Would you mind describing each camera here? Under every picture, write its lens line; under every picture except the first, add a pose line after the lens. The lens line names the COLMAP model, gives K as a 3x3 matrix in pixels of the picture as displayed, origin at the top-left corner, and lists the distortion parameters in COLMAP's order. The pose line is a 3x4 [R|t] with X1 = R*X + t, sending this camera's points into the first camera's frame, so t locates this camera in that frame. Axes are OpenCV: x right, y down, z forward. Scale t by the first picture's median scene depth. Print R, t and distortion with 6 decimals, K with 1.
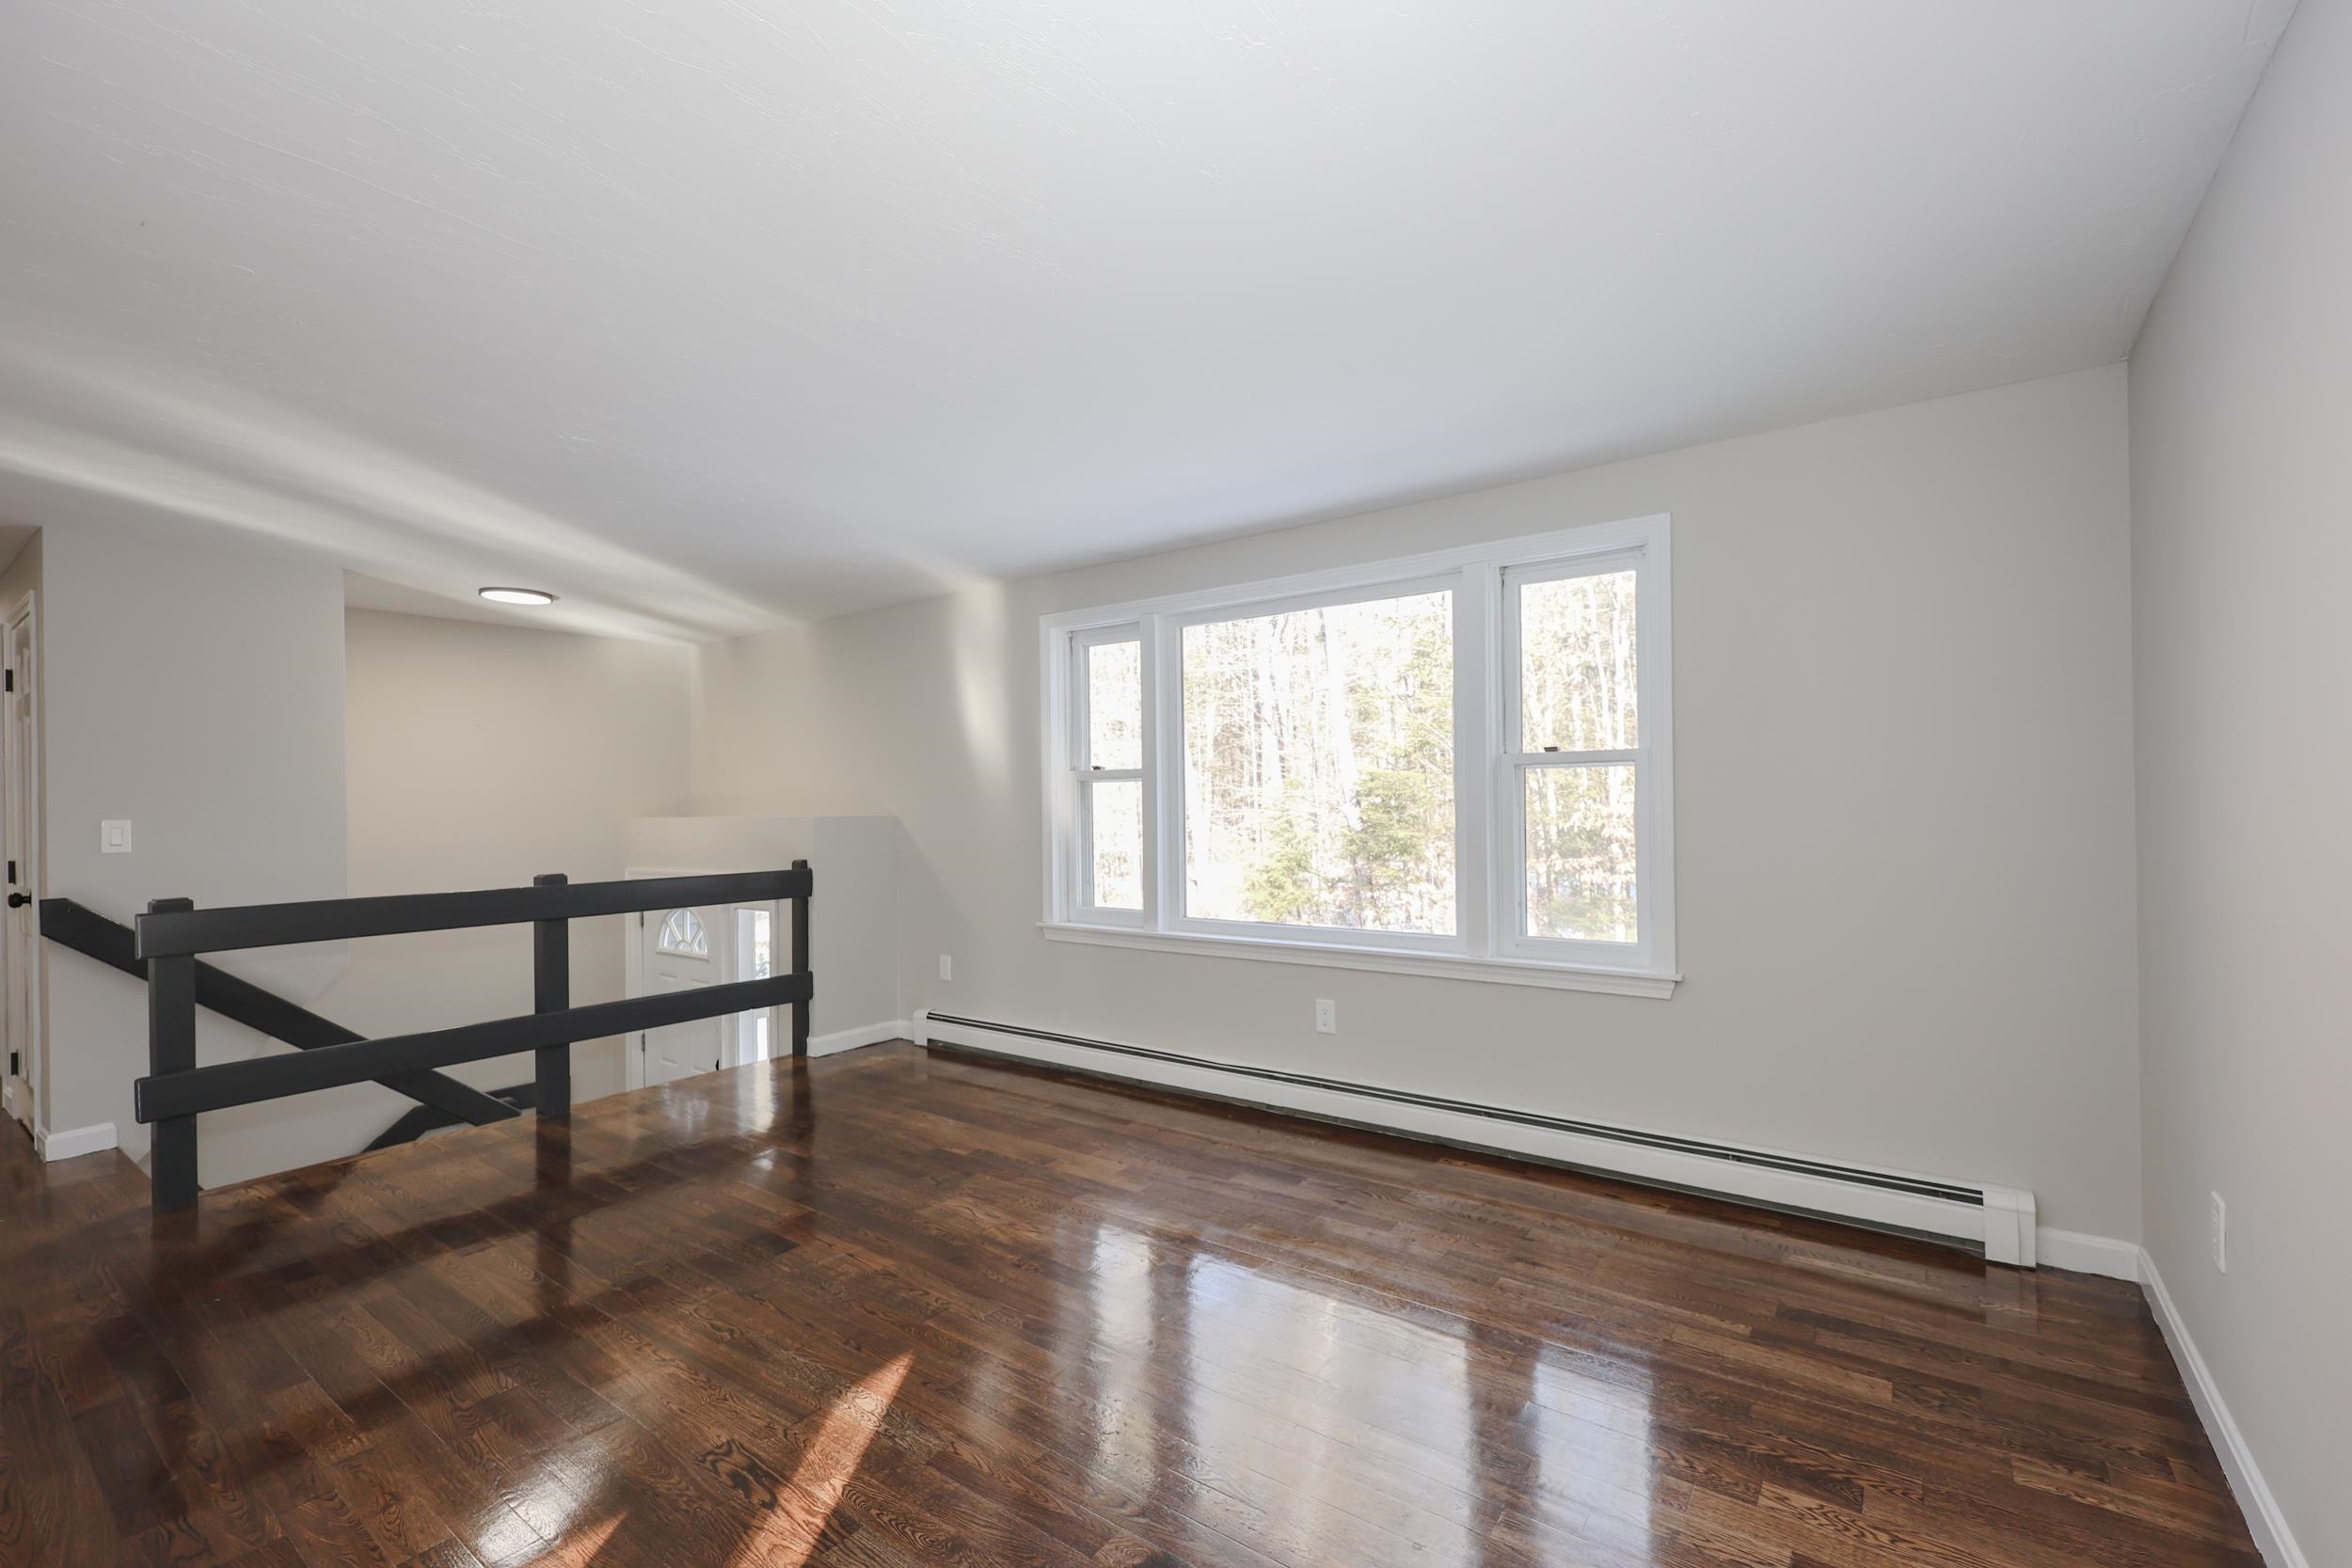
lens RADIAL K [[1024.0, 0, 1171.0], [0, 1024.0, 790.2], [0, 0, 1]] dist [0.001318, -0.000089]
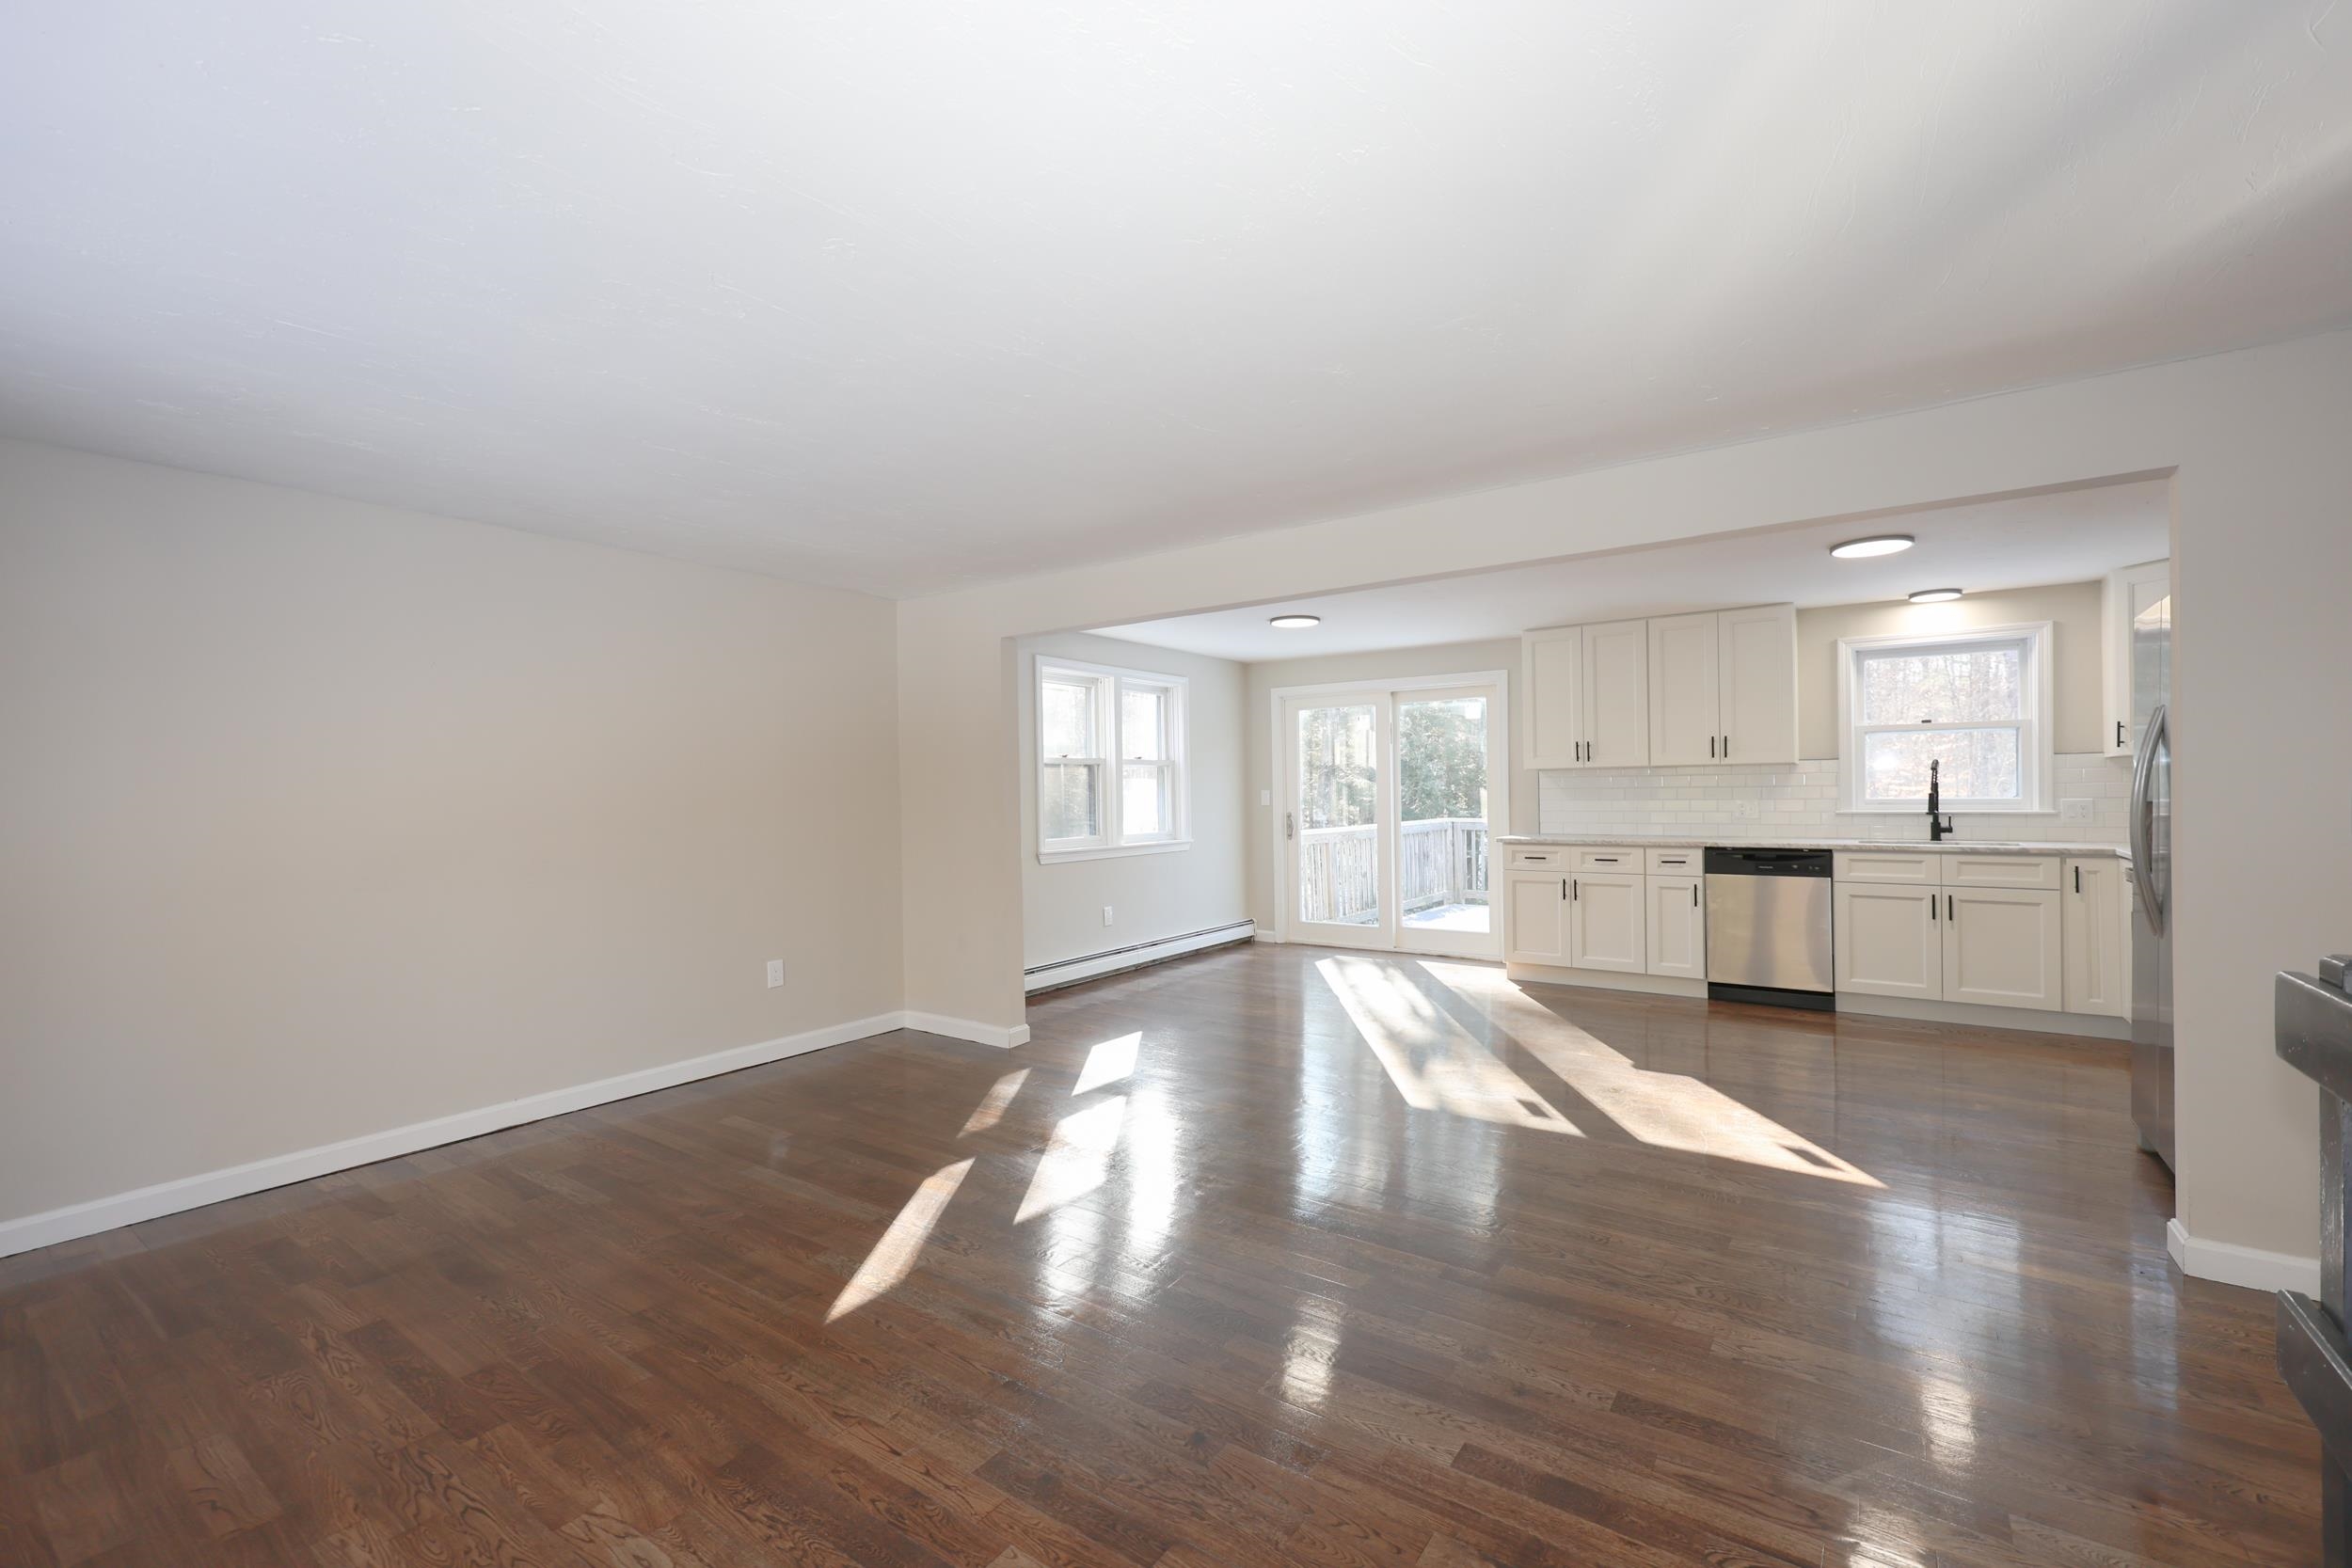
lens RADIAL K [[995.3, 0, 1176.0], [0, 995.3, 784.0], [0, 0, 1]] dist [-0.002884, -0.000500]
pose [[-0.999357, 0.030352, -0.019067, -0.344149], [0.030580, 0.999463, -0.011799, 0.010102], [0.018698, -0.012374, -0.999749, 1.150575]]
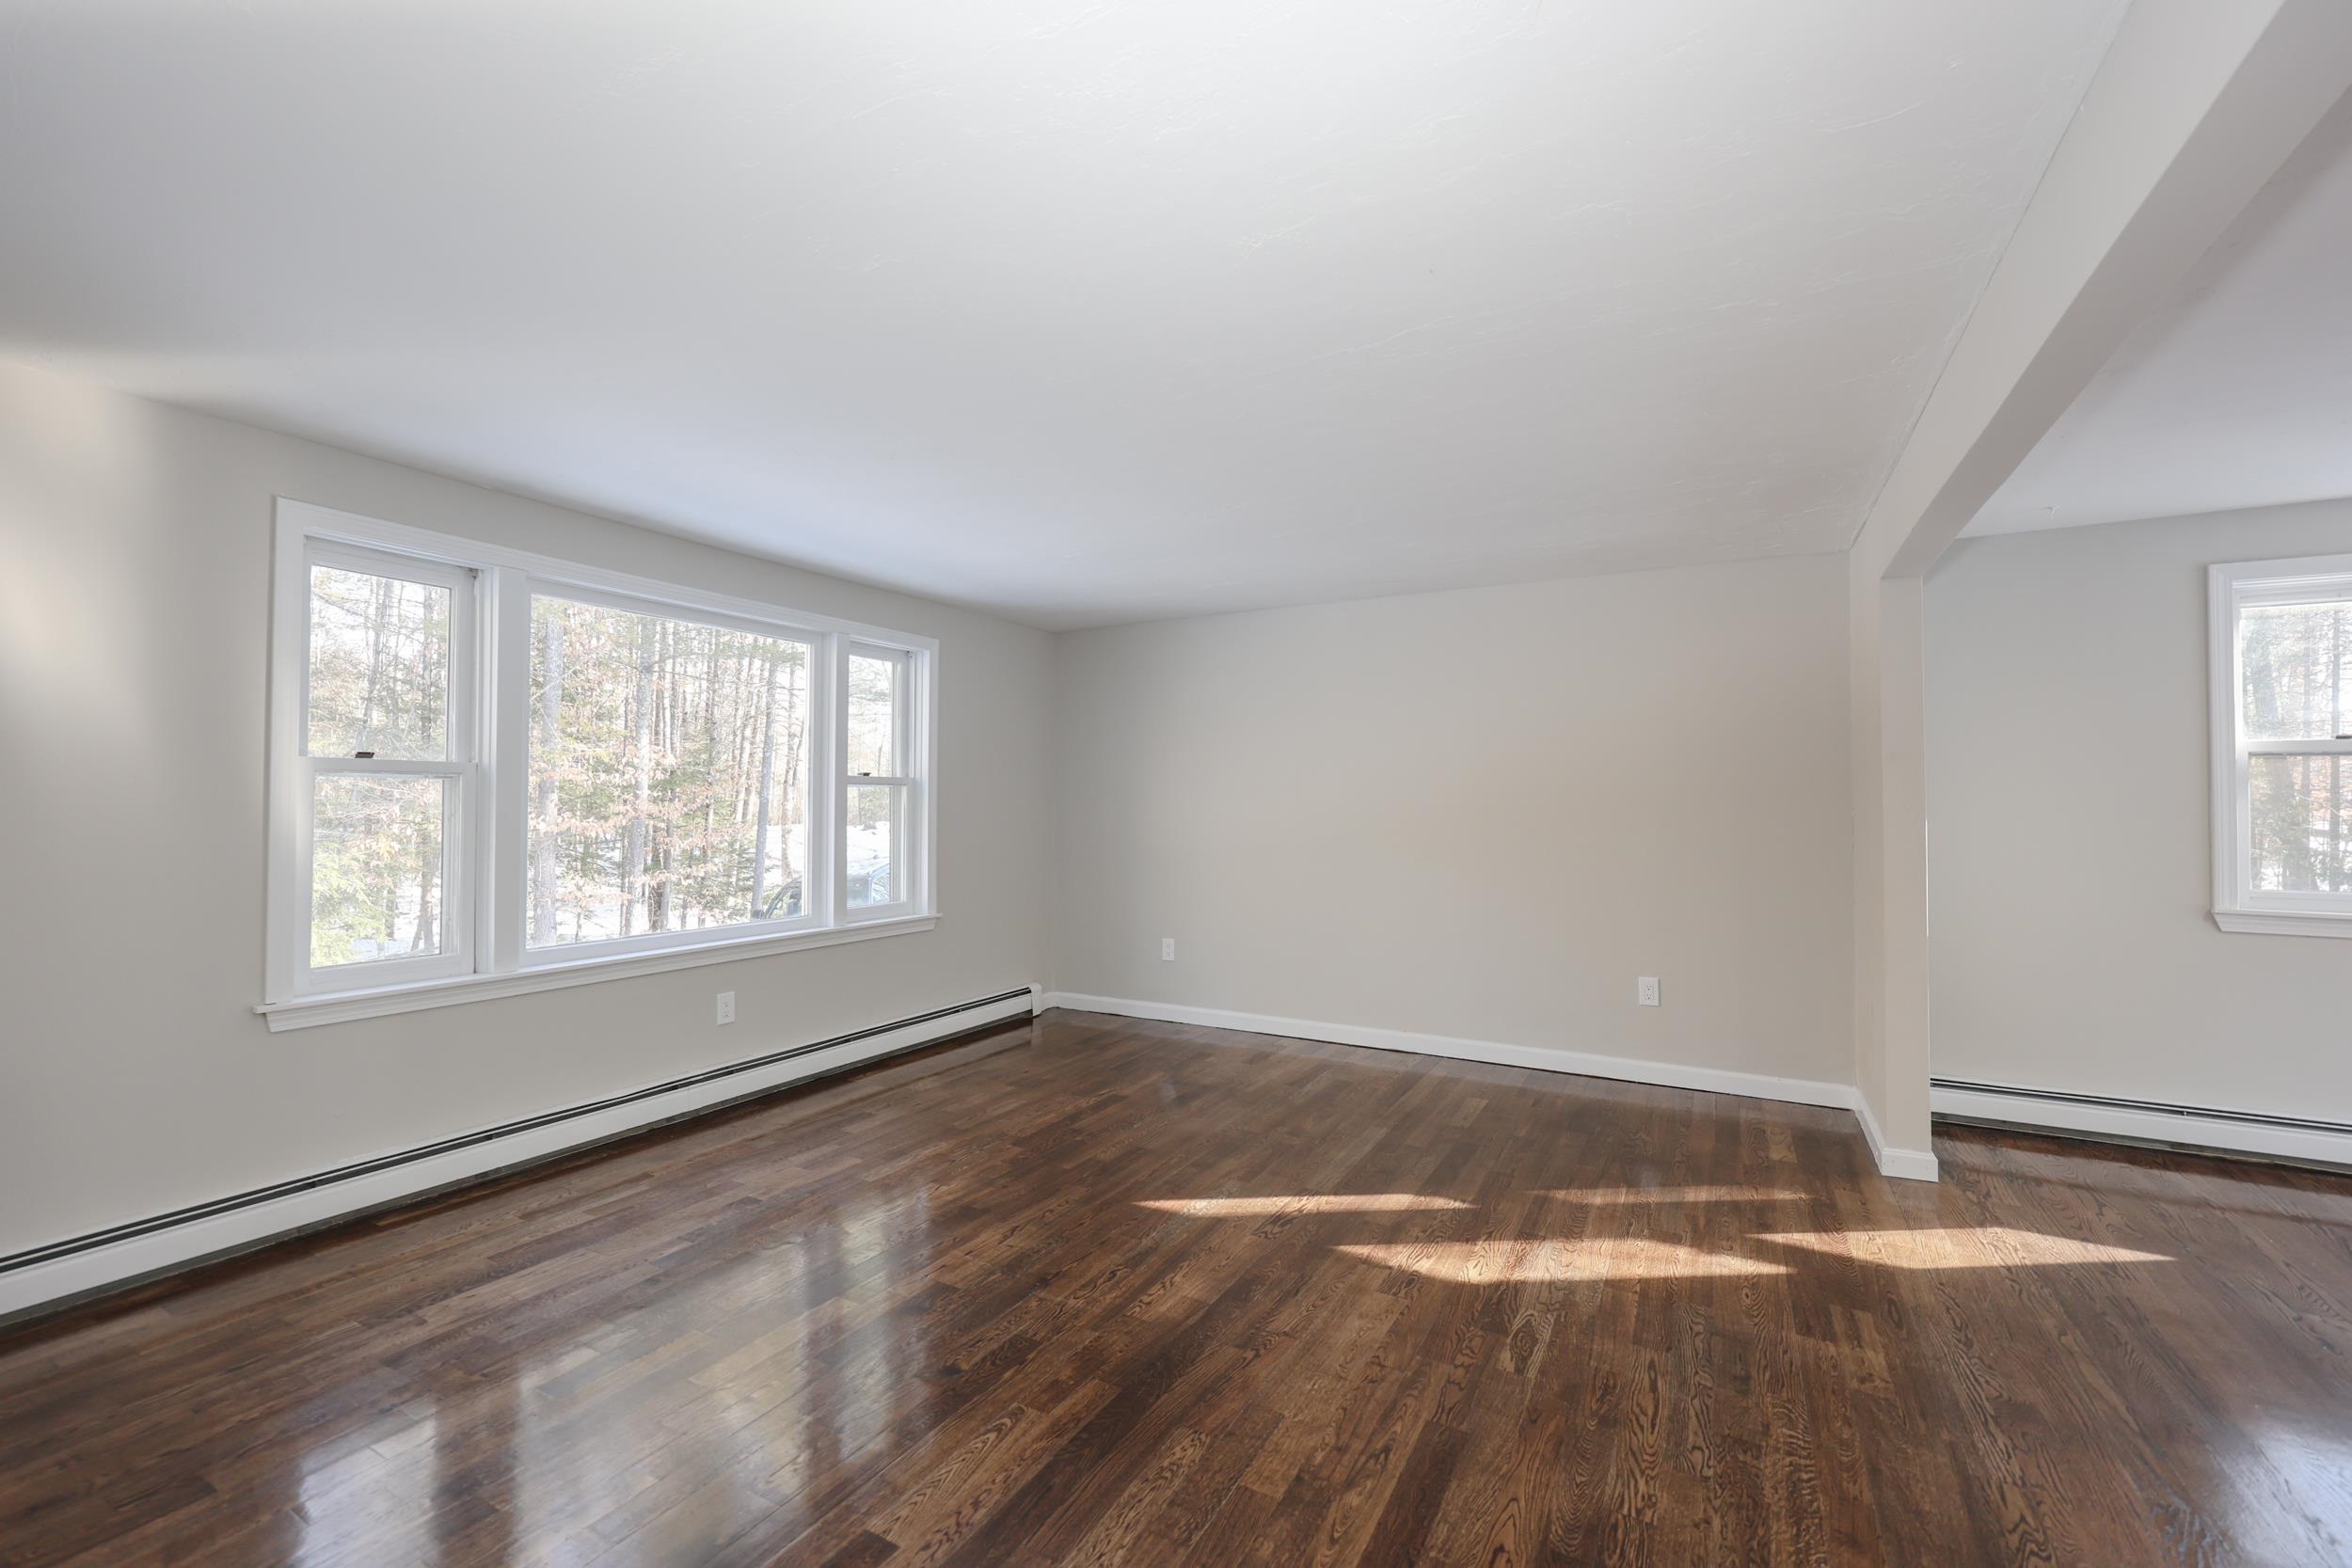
lens RADIAL K [[967.8, 0, 1182.2], [0, 967.8, 782.6], [0, 0, 1]] dist [-0.001145, -0.000364]
pose [[-0.129255, 0.036122, 0.990953, -0.888208], [-0.007257, 0.999275, -0.037372, 0.017075], [-0.991585, -0.012022, -0.128899, 0.629345]]
